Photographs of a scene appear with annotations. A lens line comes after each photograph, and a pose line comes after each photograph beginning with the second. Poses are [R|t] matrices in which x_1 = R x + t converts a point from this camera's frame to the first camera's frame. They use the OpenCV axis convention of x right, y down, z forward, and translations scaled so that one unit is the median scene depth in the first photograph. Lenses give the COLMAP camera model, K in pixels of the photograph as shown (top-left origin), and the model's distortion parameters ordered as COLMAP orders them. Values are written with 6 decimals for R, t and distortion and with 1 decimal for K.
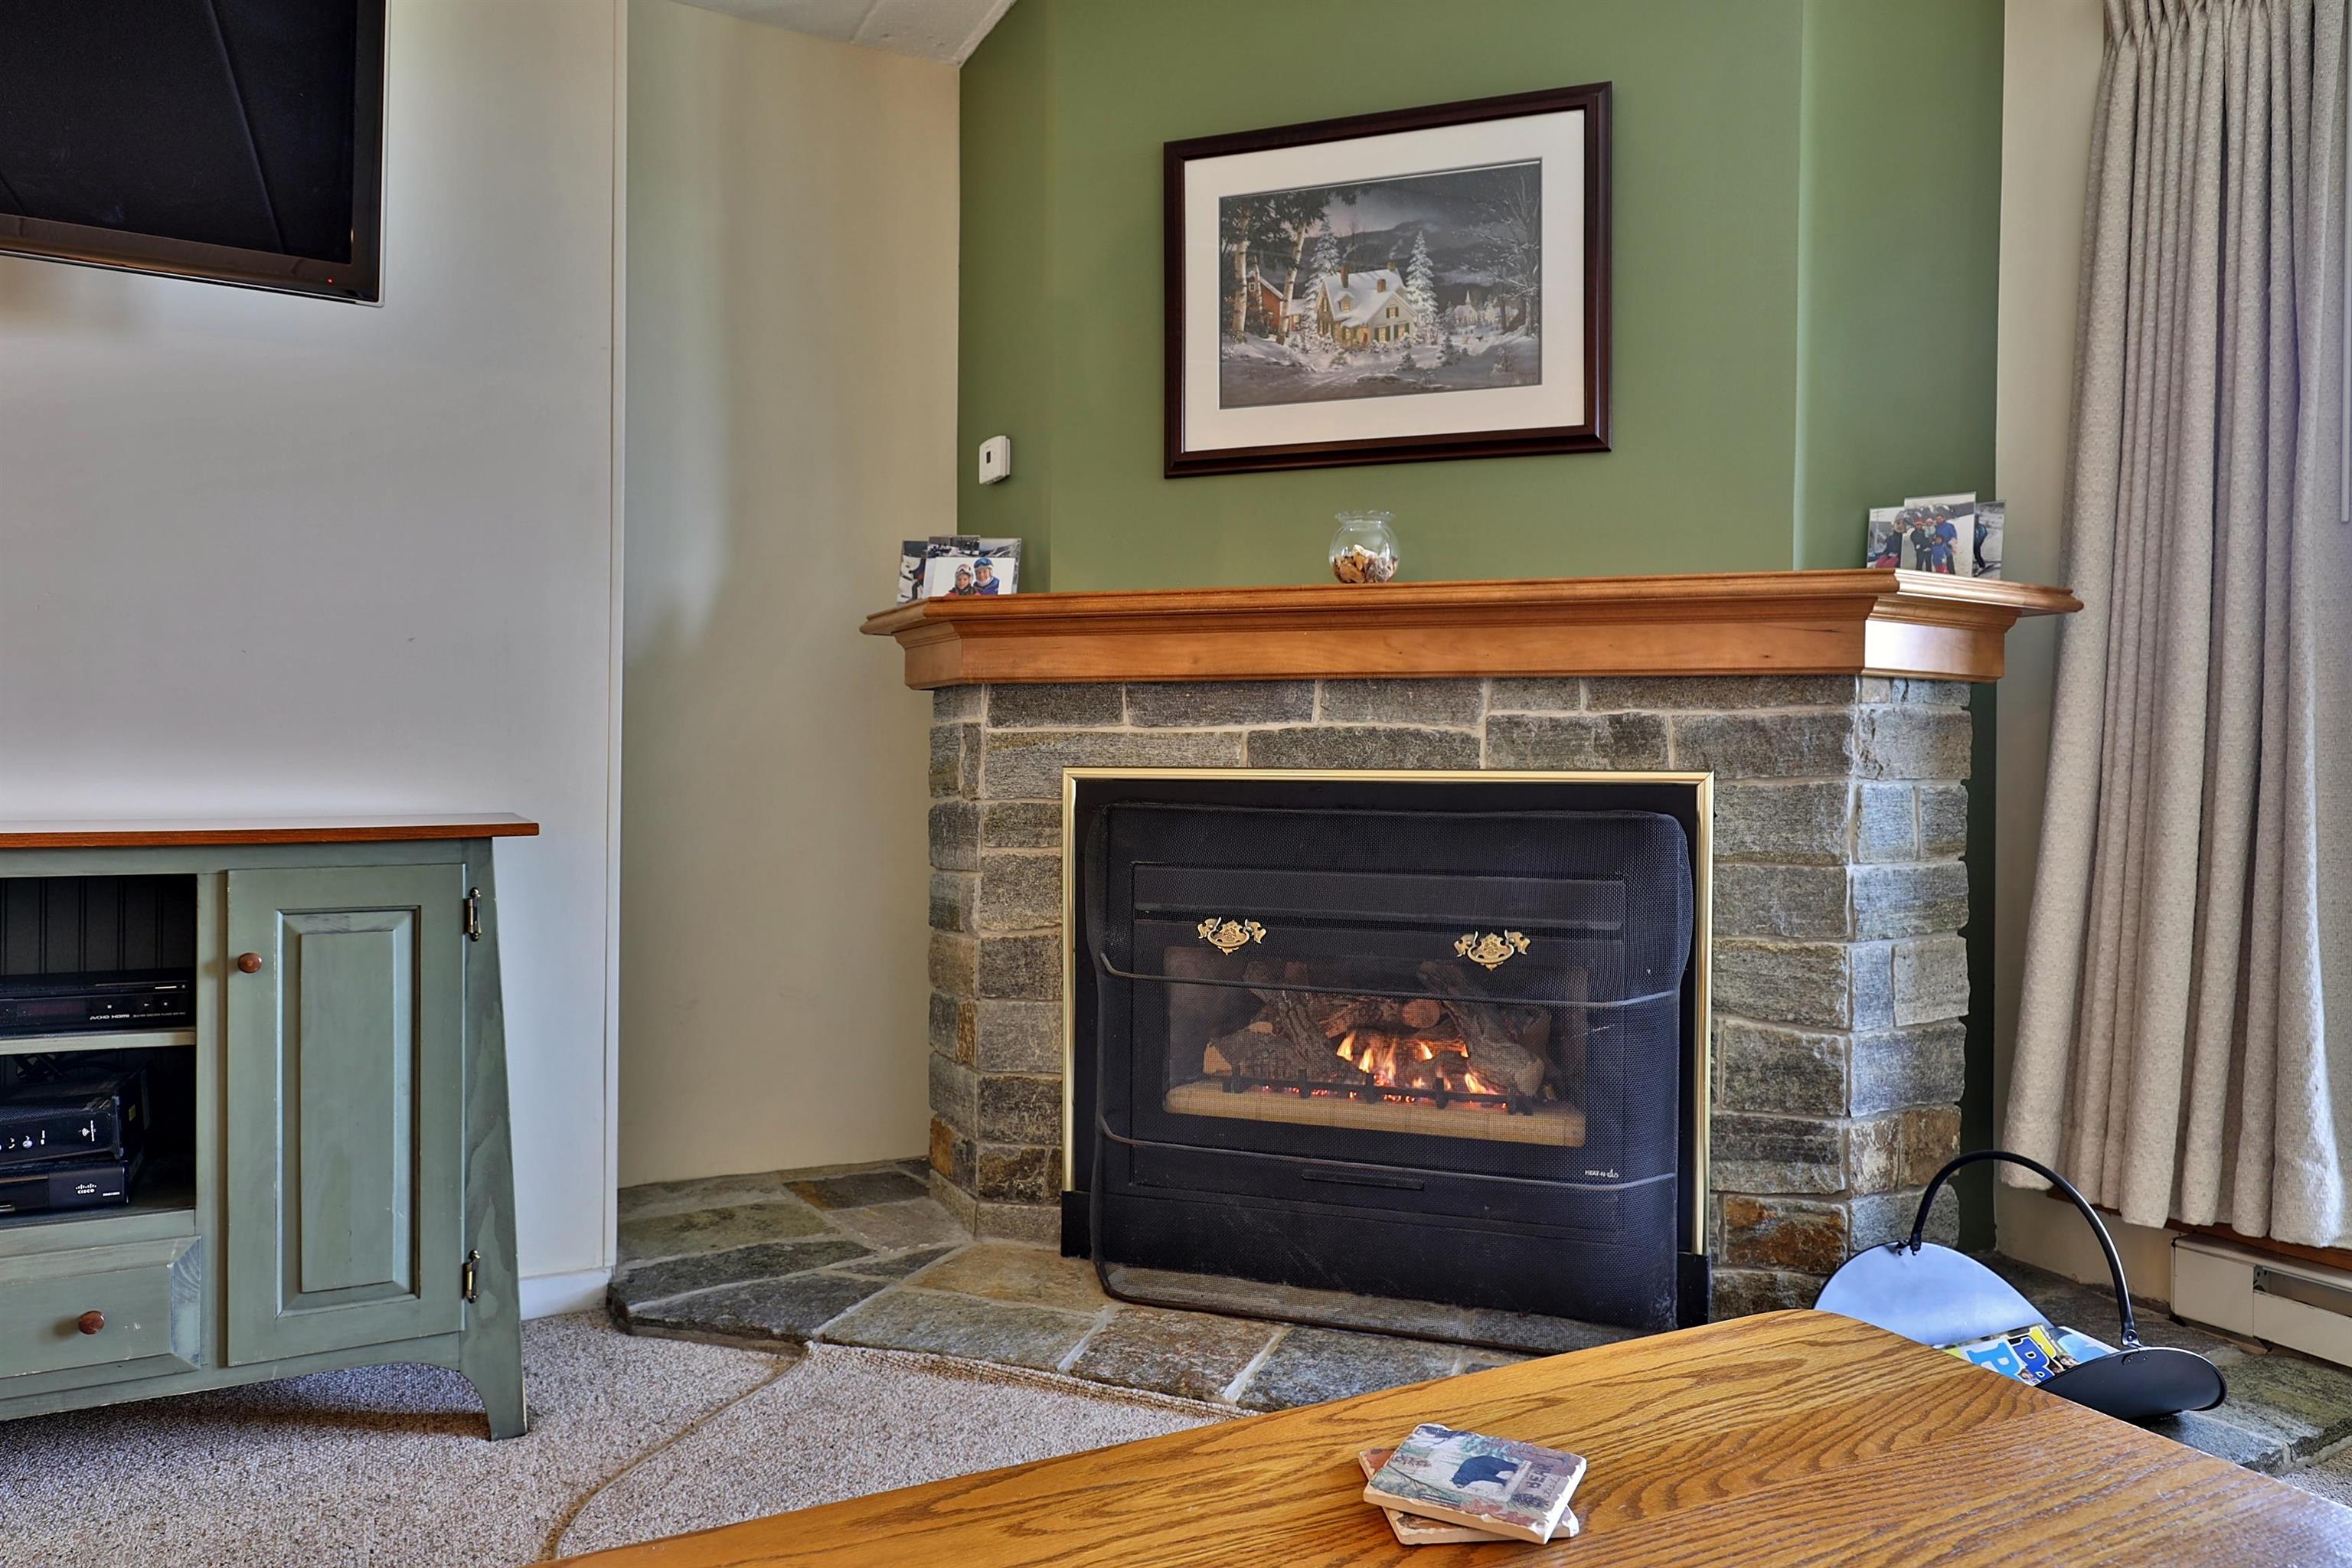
lens RADIAL K [[1535.8, 0, 1177.0], [0, 1535.8, 773.9], [0, 0, 1]] dist [-0.000997, 0.002327]
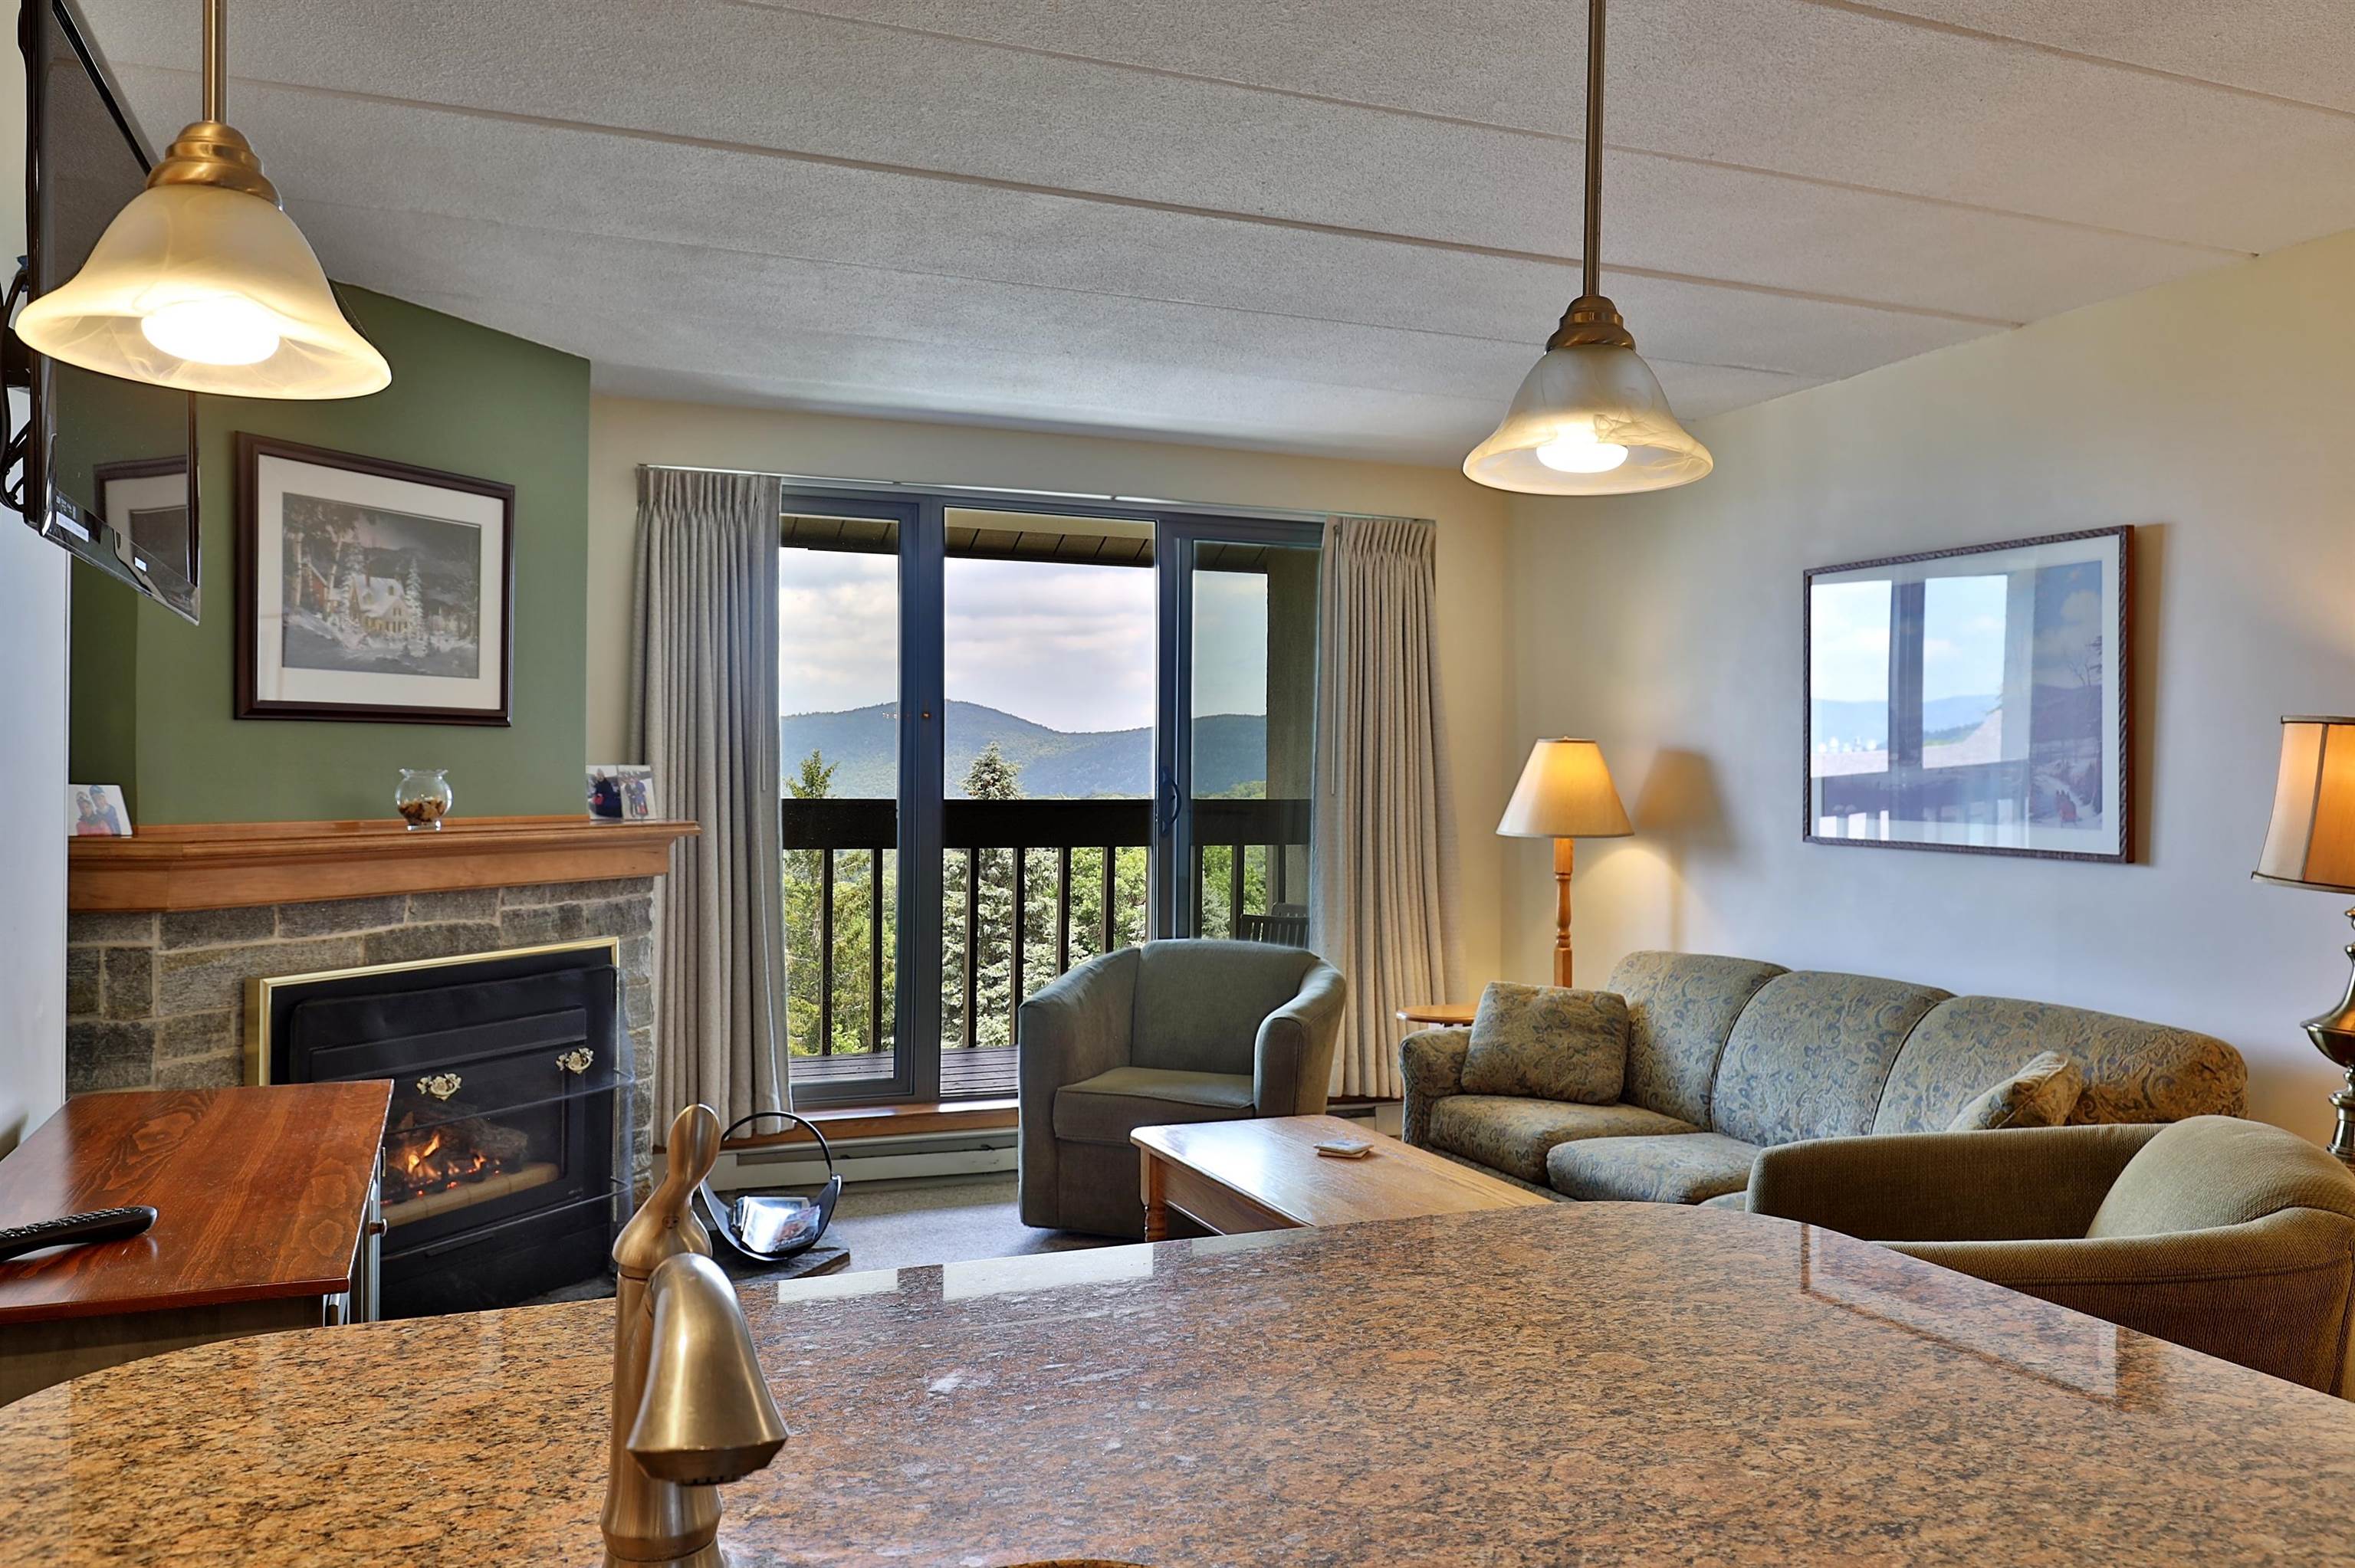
lens RADIAL K [[1768.6, 0, 1179.8], [0, 1768.6, 784.3], [0, 0, 1]] dist [0.003021, -0.004024]
pose [[0.091973, -0.011866, 0.995691, -1.392922], [-0.004649, 0.999913, 0.012346, -0.178199], [-0.995751, -0.005765, 0.091909, 0.180190]]
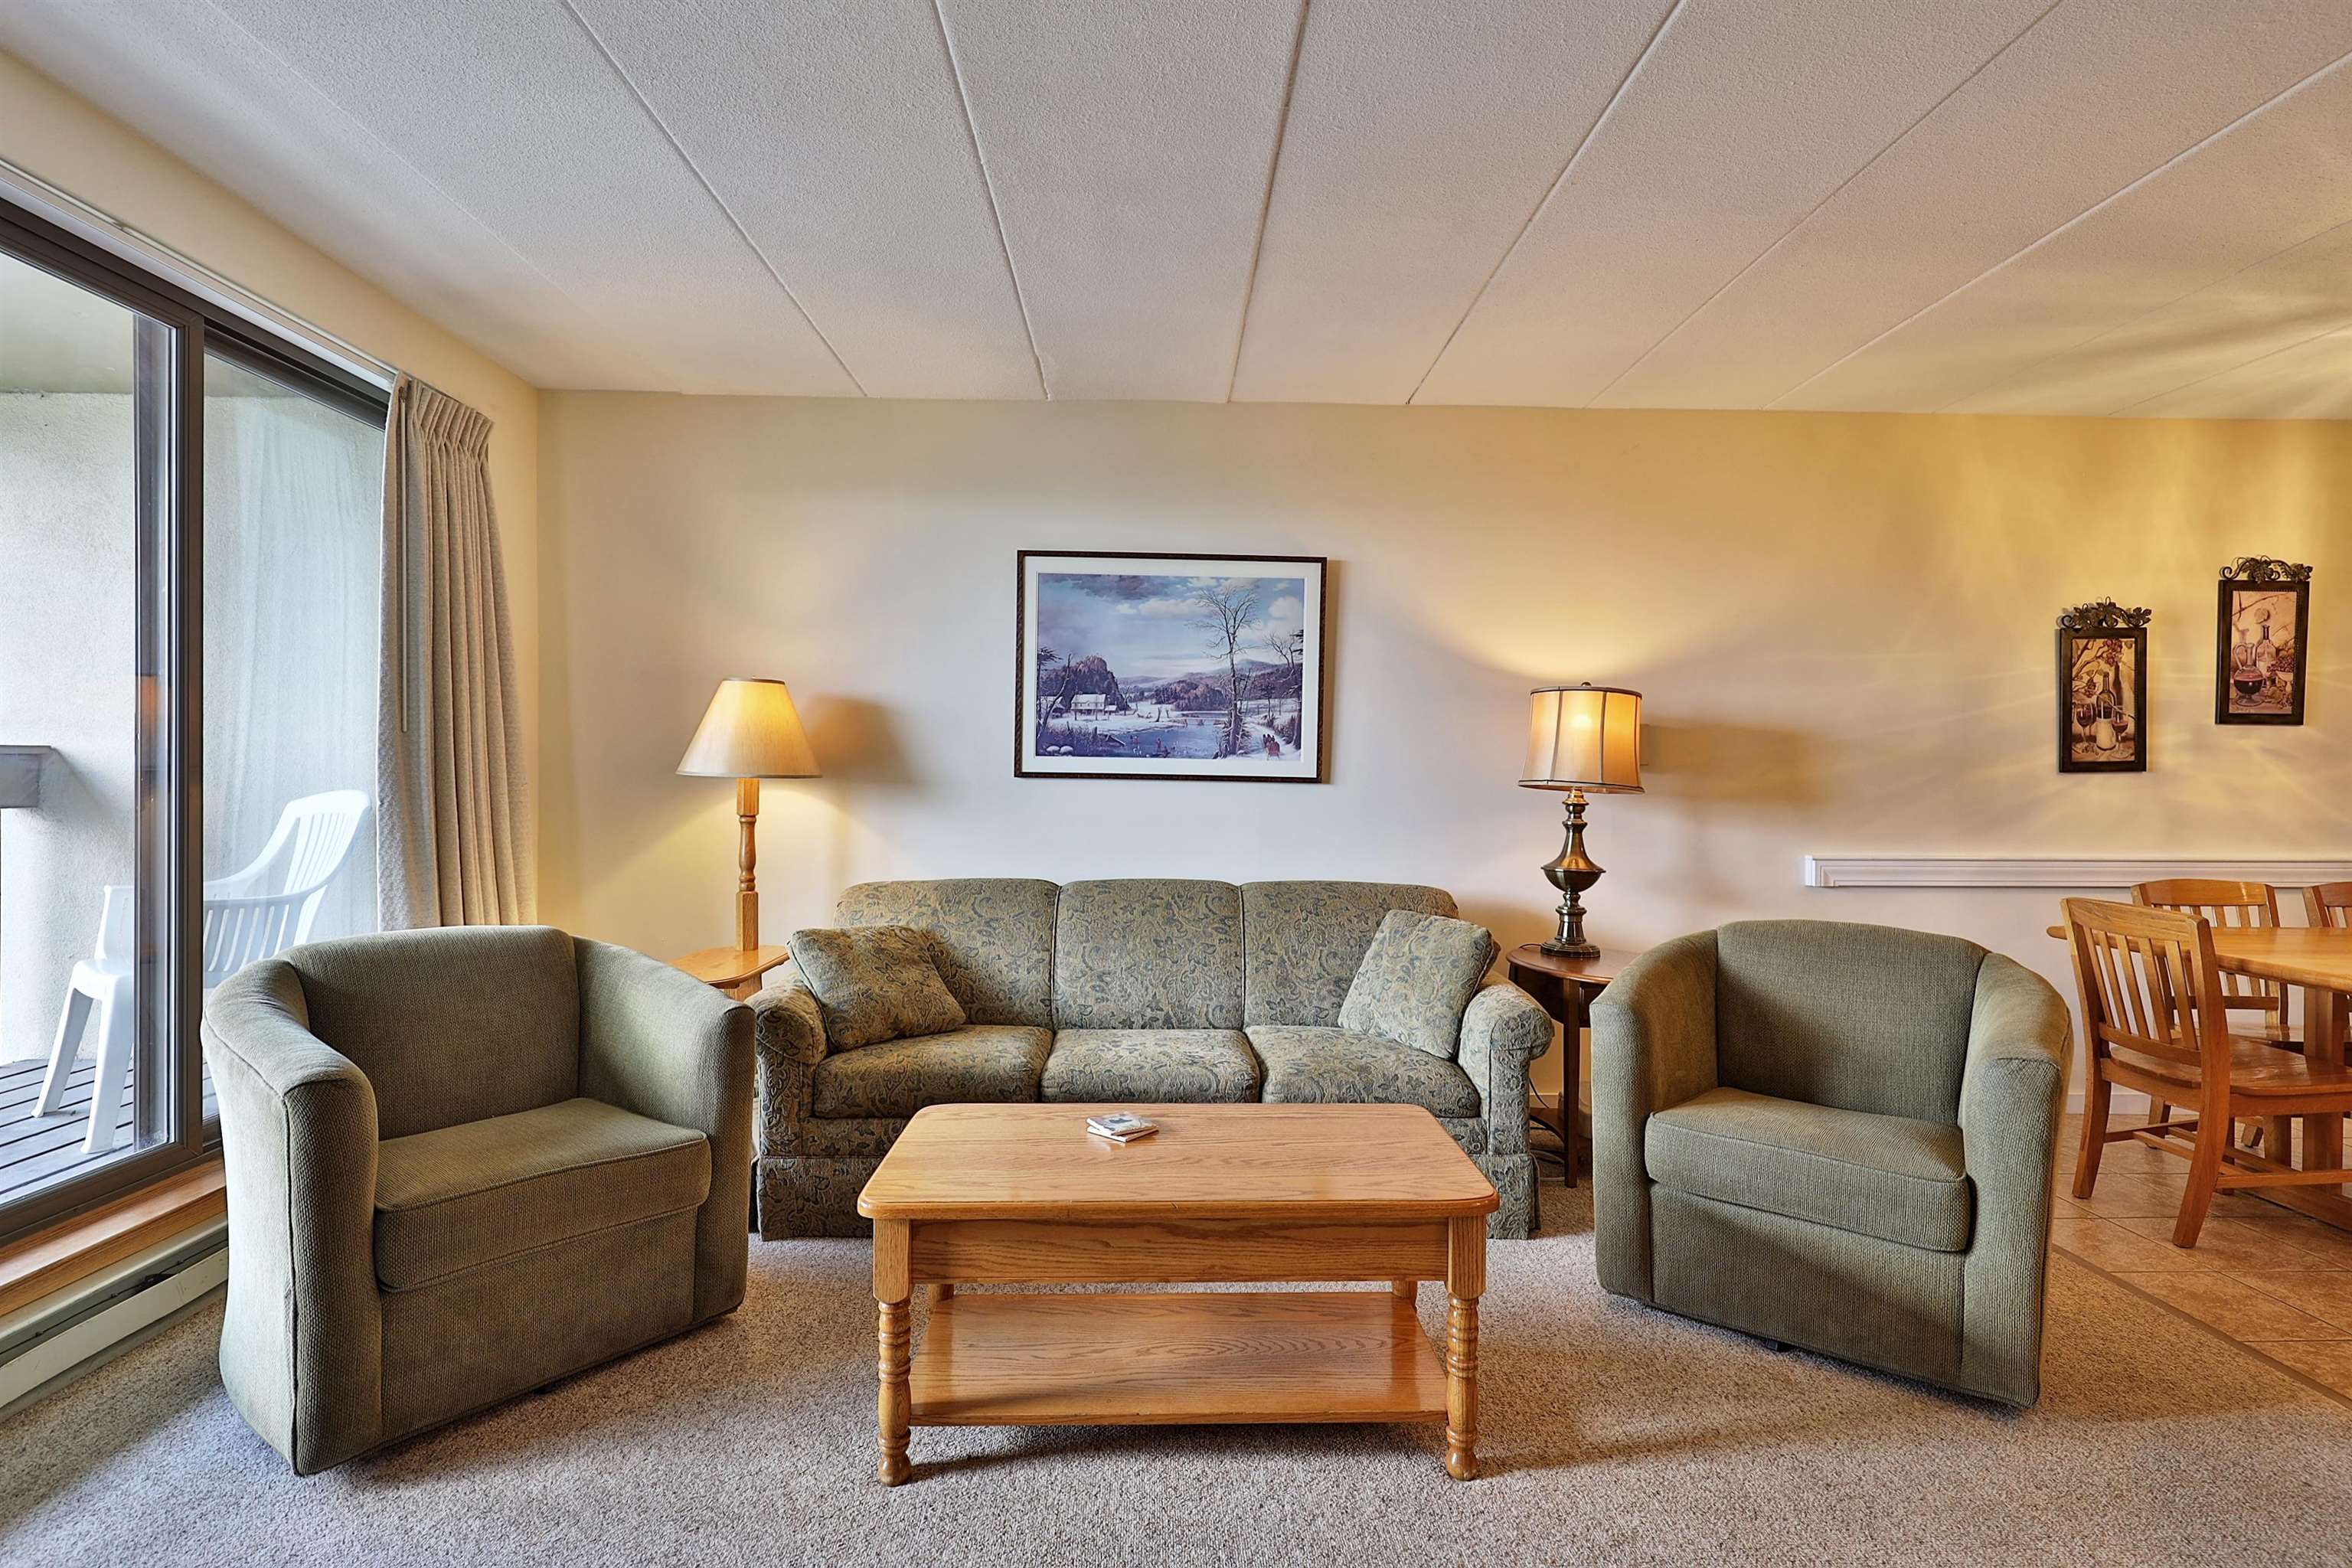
lens RADIAL K [[1131.9, 0, 1181.8], [0, 1131.9, 778.9], [0, 0, 1]] dist [0.001418, 0.000511]
pose [[-0.901482, -0.020062, 0.432351, -0.253267], [-0.016343, 0.999791, 0.012317, -0.114123], [-0.432508, 0.004038, -0.901621, 0.920539]]
